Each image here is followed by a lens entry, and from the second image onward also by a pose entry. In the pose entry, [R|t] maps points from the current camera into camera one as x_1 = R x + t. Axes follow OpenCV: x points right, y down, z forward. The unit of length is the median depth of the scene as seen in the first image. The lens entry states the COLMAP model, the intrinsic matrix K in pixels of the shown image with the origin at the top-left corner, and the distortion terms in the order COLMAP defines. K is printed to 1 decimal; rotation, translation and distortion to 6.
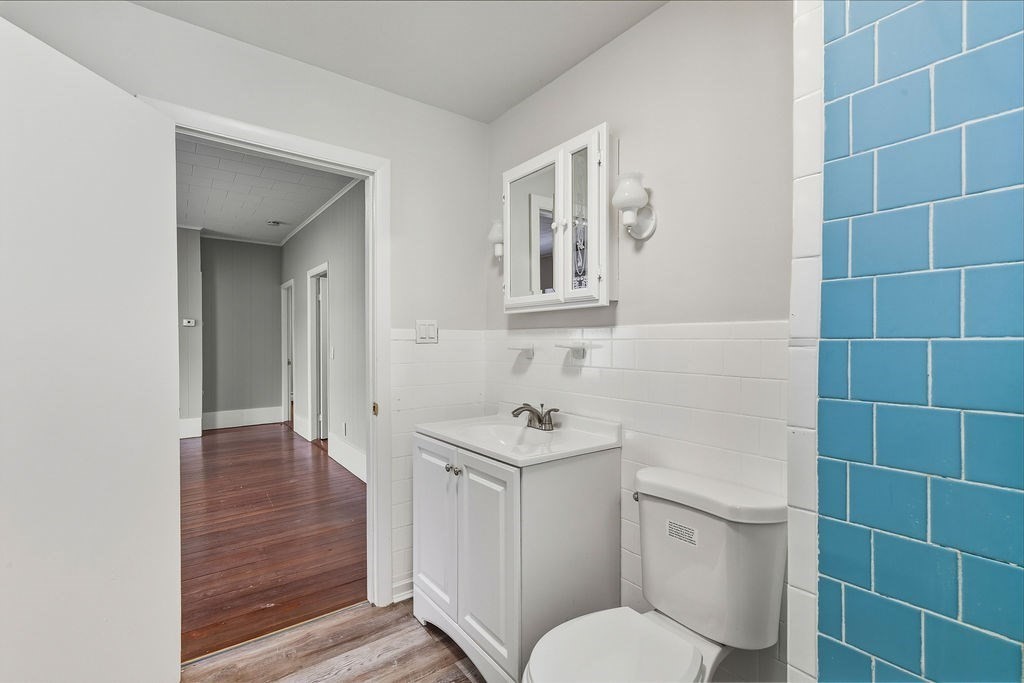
lens RADIAL K [[465.2, 0, 520.3], [0, 465.2, 341.1], [0, 0, 1]] dist [0.004283, -0.001439]
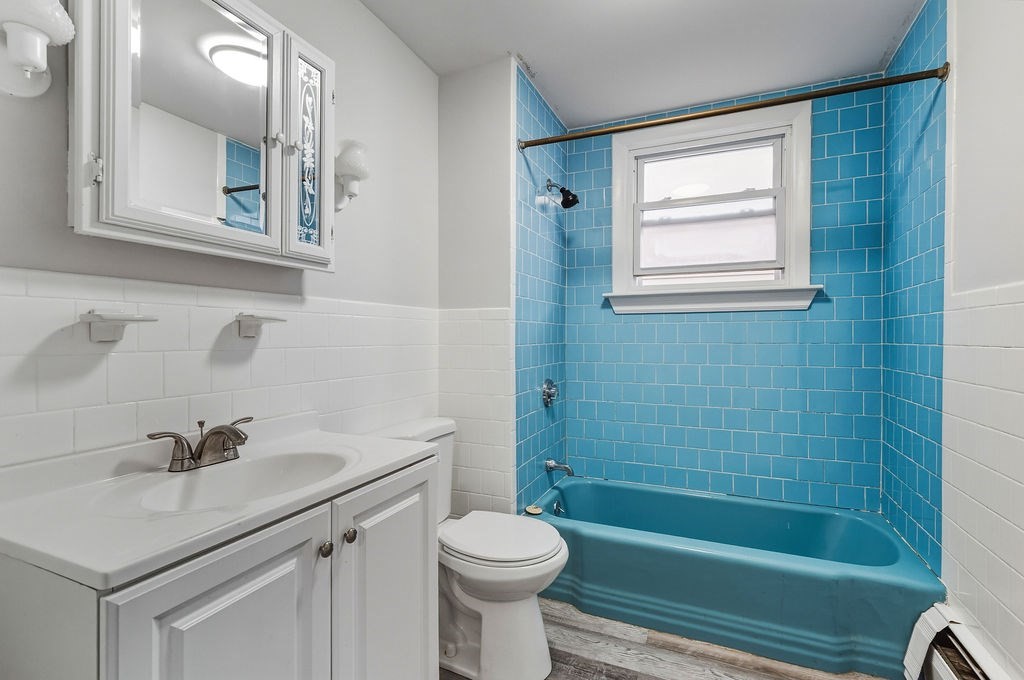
lens RADIAL K [[465.2, 0, 514.2], [0, 465.2, 337.9], [0, 0, 1]] dist [0.004283, -0.001439]
pose [[-0.491260, 0.004171, 0.871003, -0.652731], [0.003569, 0.999990, -0.002776, 0.041613], [-0.871006, 0.001745, -0.491270, 1.004861]]
